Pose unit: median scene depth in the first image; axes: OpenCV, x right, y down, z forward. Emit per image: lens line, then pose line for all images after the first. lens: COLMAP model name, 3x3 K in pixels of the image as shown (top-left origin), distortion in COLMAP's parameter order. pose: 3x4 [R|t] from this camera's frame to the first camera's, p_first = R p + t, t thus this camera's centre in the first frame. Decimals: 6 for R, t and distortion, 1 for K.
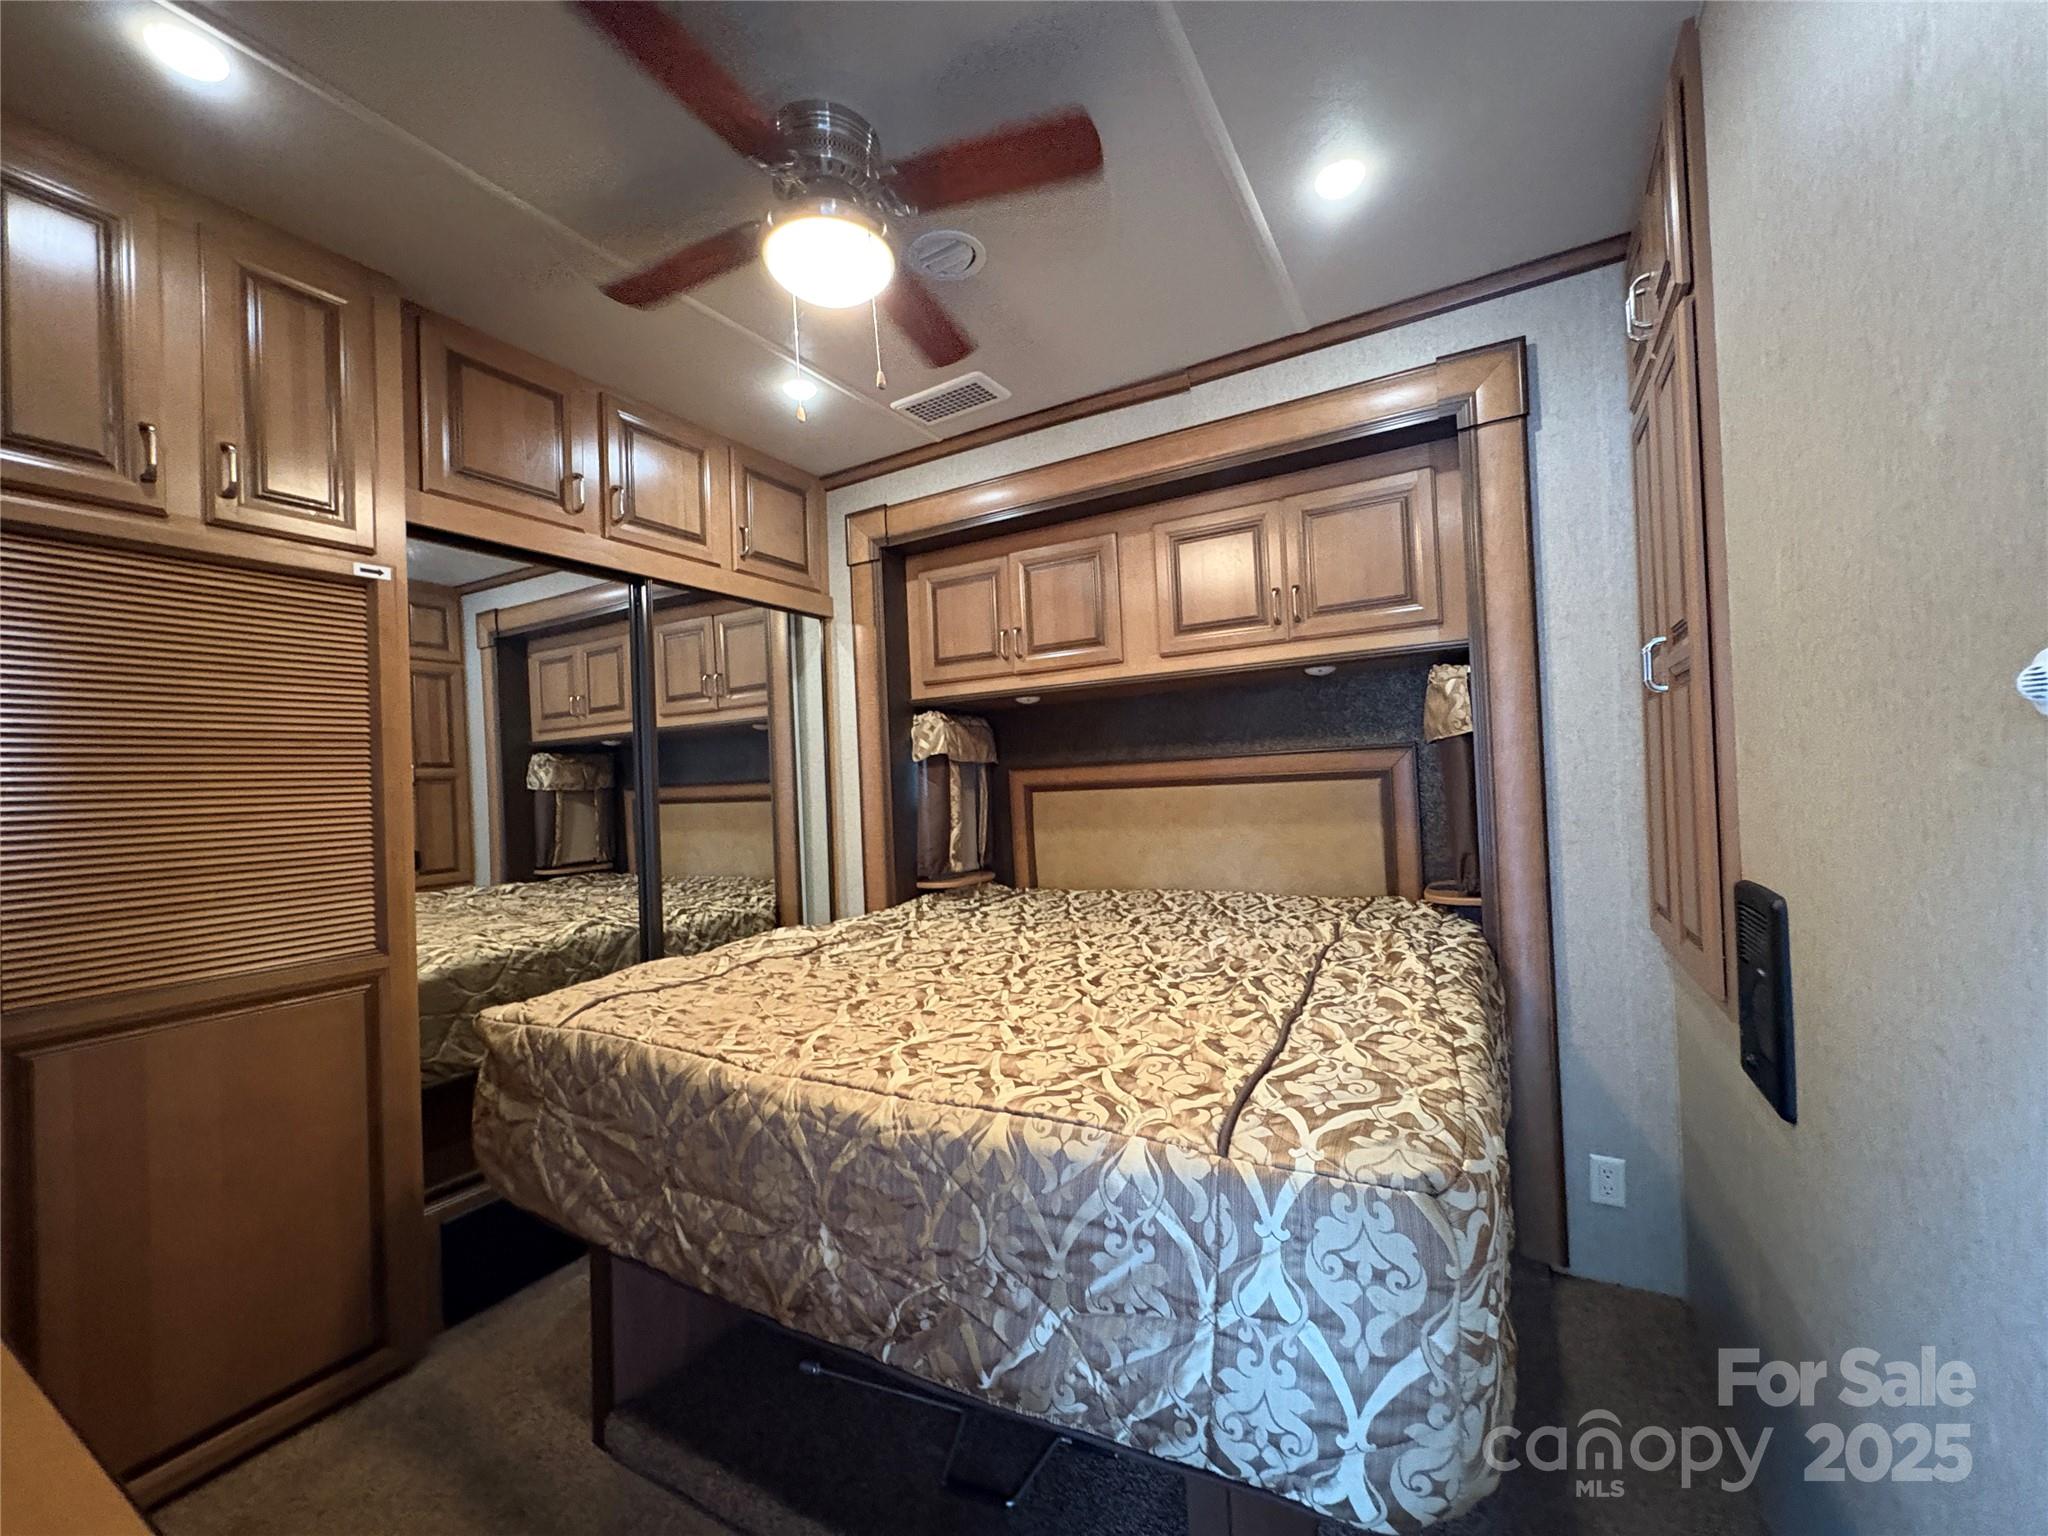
lens RADIAL K [[819.2, 0, 1022.4], [0, 819.2, 765.7], [0, 0, 1]] dist [-0.001766, 0.001730]
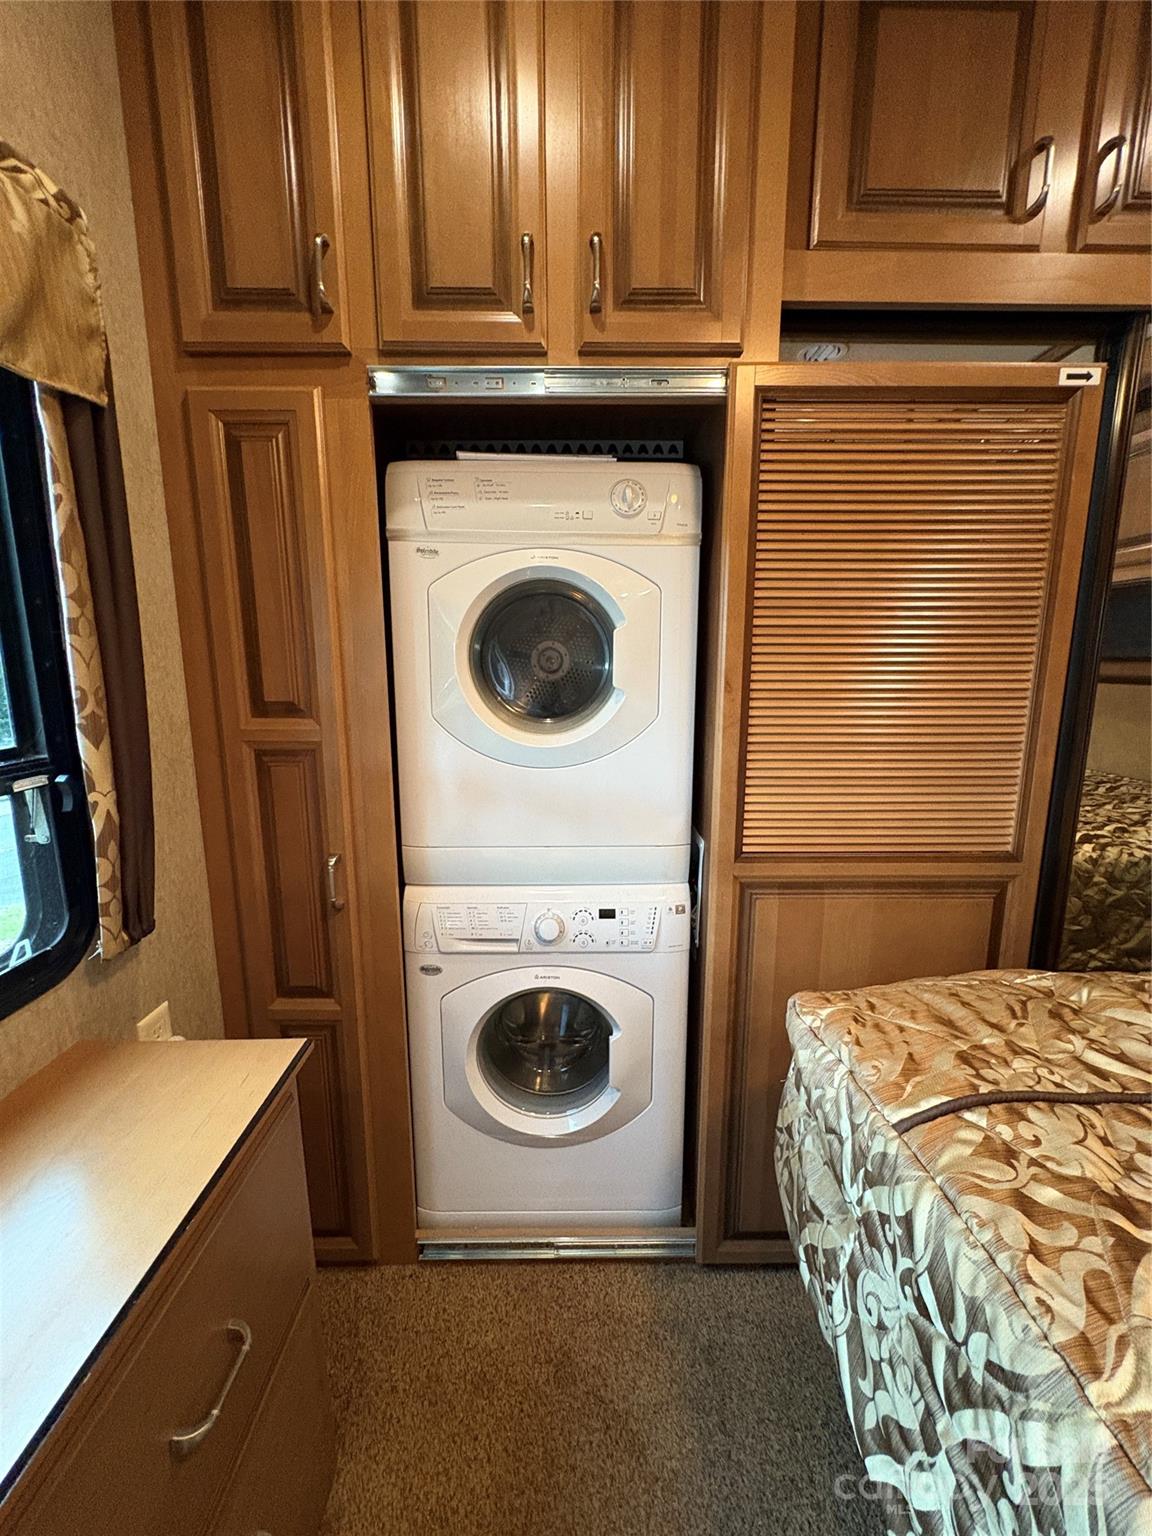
lens RADIAL K [[614.4, 0, 572.2], [0, 614.4, 768.0], [0, 0, 1]] dist [-0.001766, 0.001730]
pose [[0.507731, 0.181285, -0.842226, -0.235681], [-0.002061, 0.977863, 0.209237, -0.001186], [0.861513, -0.104500, 0.496865, 0.396982]]
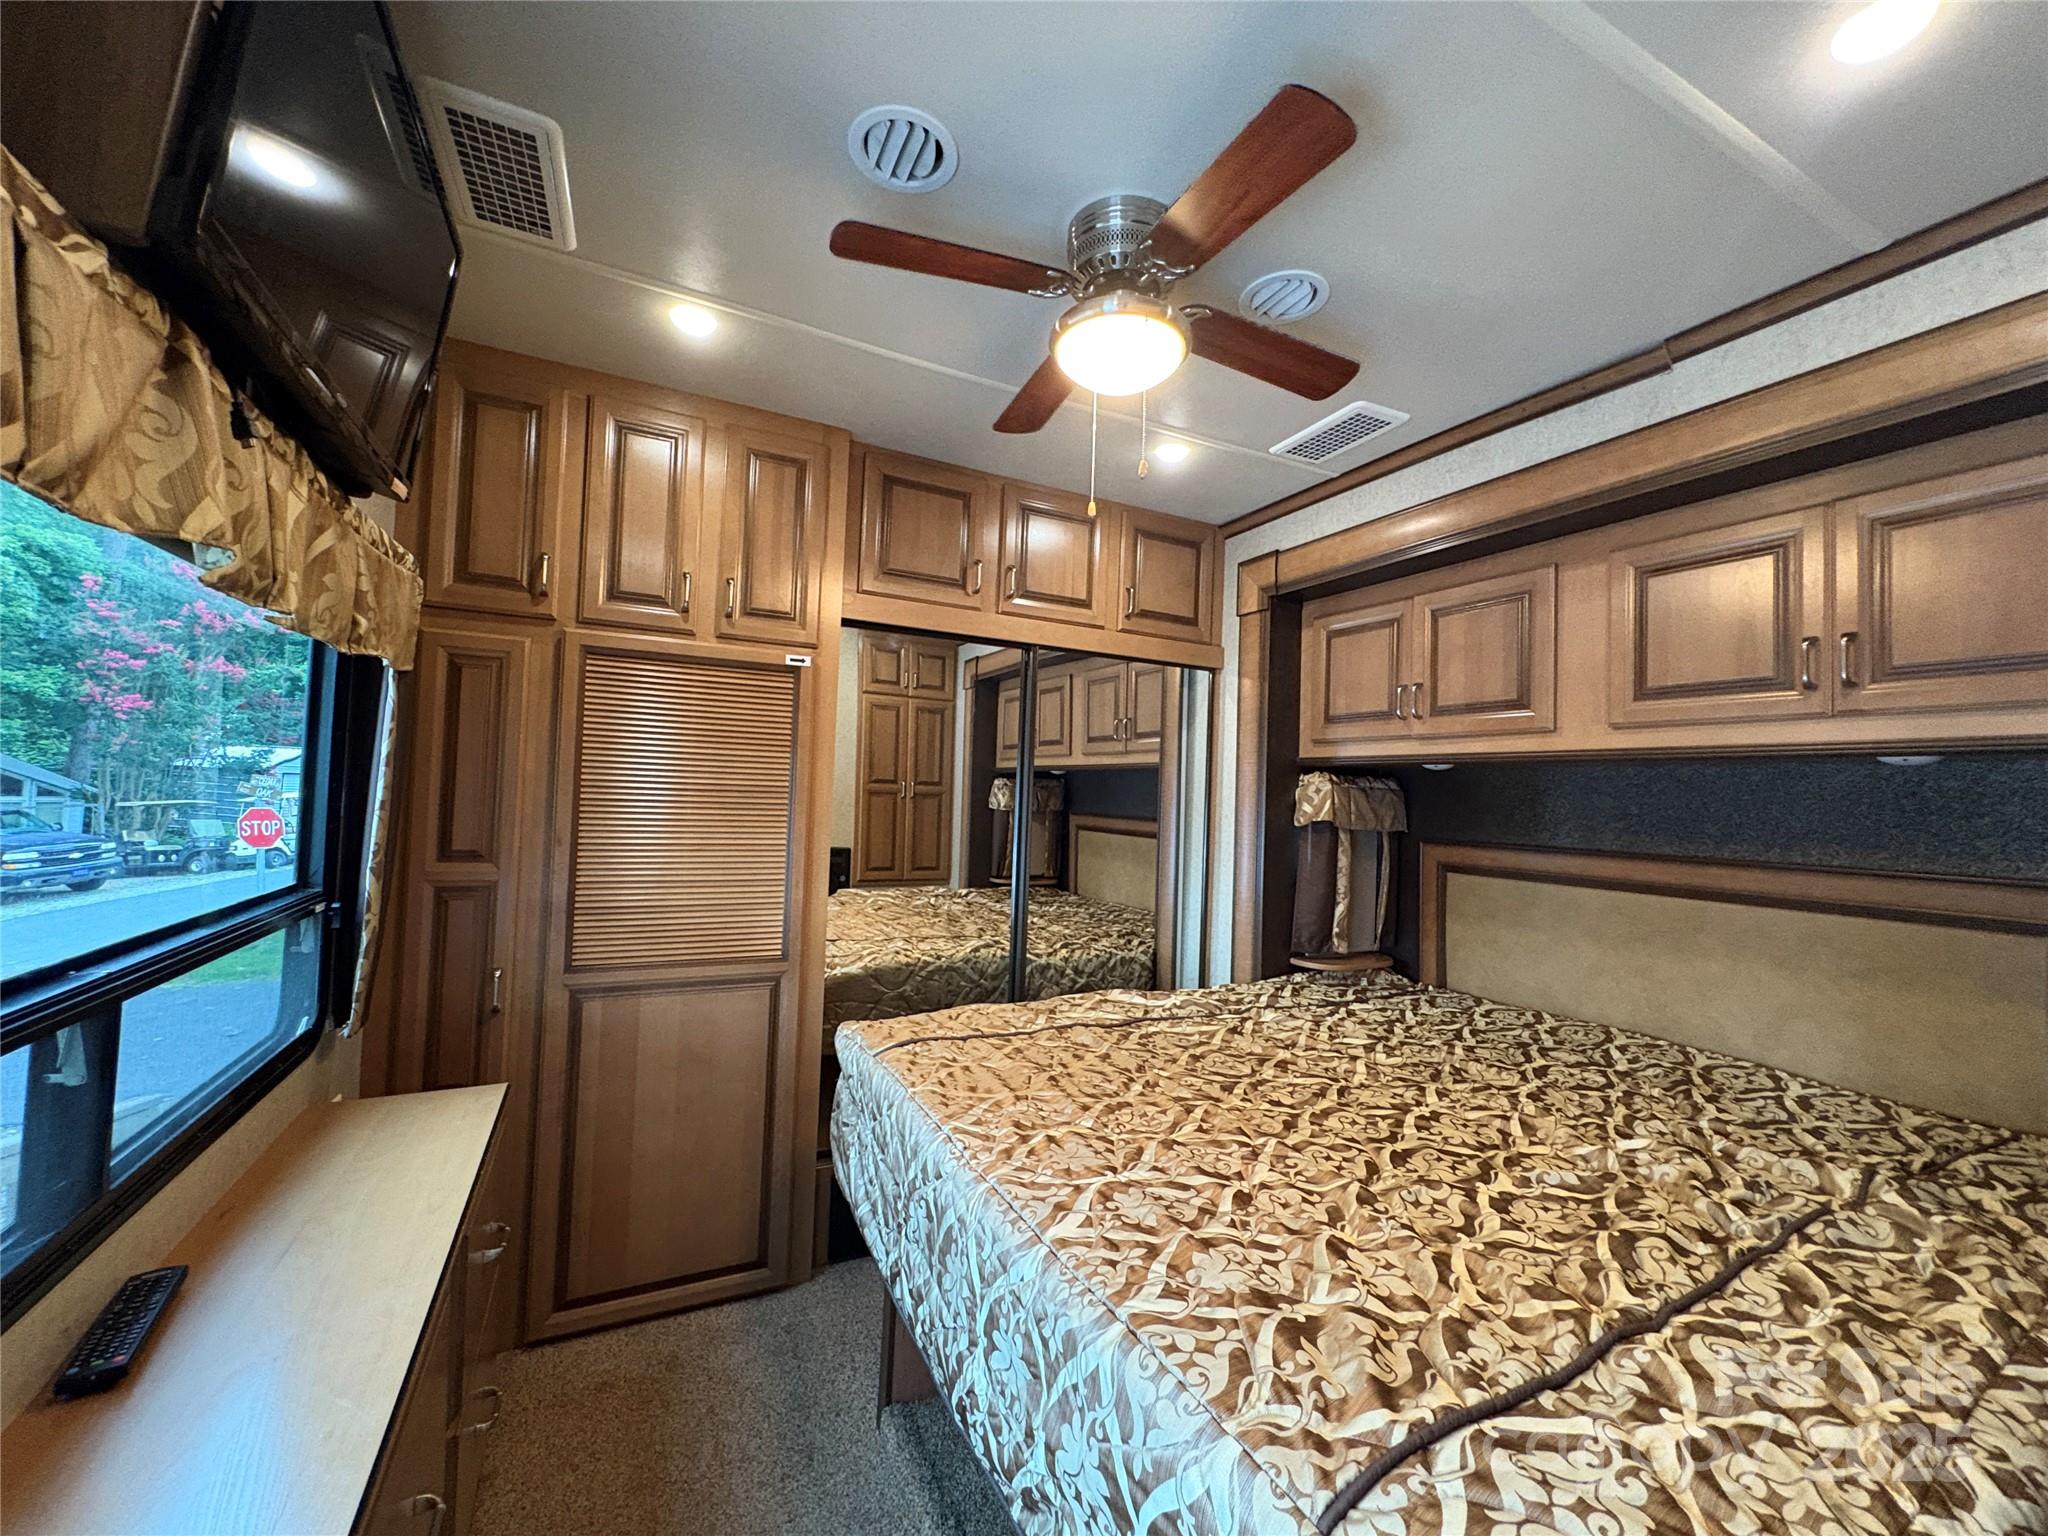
lens RADIAL K [[819.2, 0, 1017.8], [0, 819.2, 765.7], [0, 0, 1]] dist [-0.001766, 0.001730]
pose [[0.828212, 0.054385, -0.557770, 0.146803], [-0.061703, 0.998078, 0.005697, -0.072699], [0.557008, 0.029698, 0.829976, 0.080343]]
